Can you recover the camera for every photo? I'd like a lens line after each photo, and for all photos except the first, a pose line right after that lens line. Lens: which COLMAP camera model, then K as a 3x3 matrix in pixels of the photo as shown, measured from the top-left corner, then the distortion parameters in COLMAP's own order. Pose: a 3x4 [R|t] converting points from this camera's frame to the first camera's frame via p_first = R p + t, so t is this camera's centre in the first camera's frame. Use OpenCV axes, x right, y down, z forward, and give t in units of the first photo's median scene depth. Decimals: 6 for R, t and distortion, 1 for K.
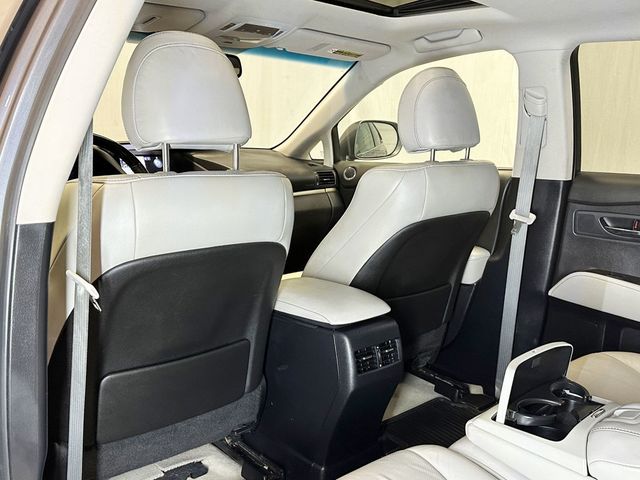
lens RADIAL K [[600.5, 0, 320.0], [0, 600.5, 240.0], [0, 0, 1]] dist [0.122164, -0.010619]
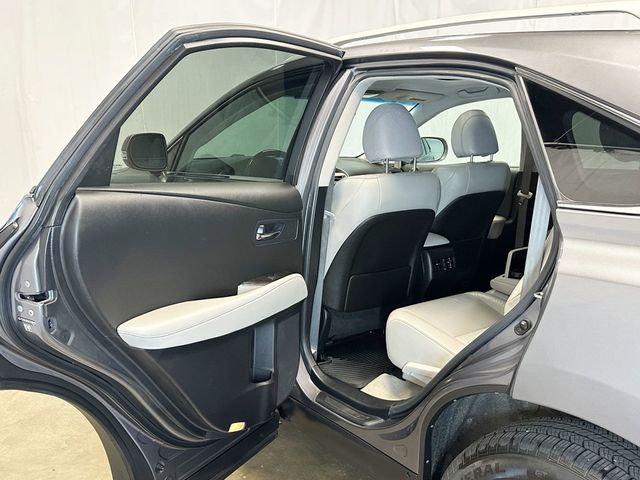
lens RADIAL K [[600.5, 0, 320.0], [0, 600.5, 240.0], [0, 0, 1]] dist [0.122164, -0.010619]
pose [[0.999272, -0.006922, -0.037530, -0.172272], [0.006403, 0.999882, -0.013936, 0.107804], [0.037622, 0.013685, 0.999198, -0.712303]]
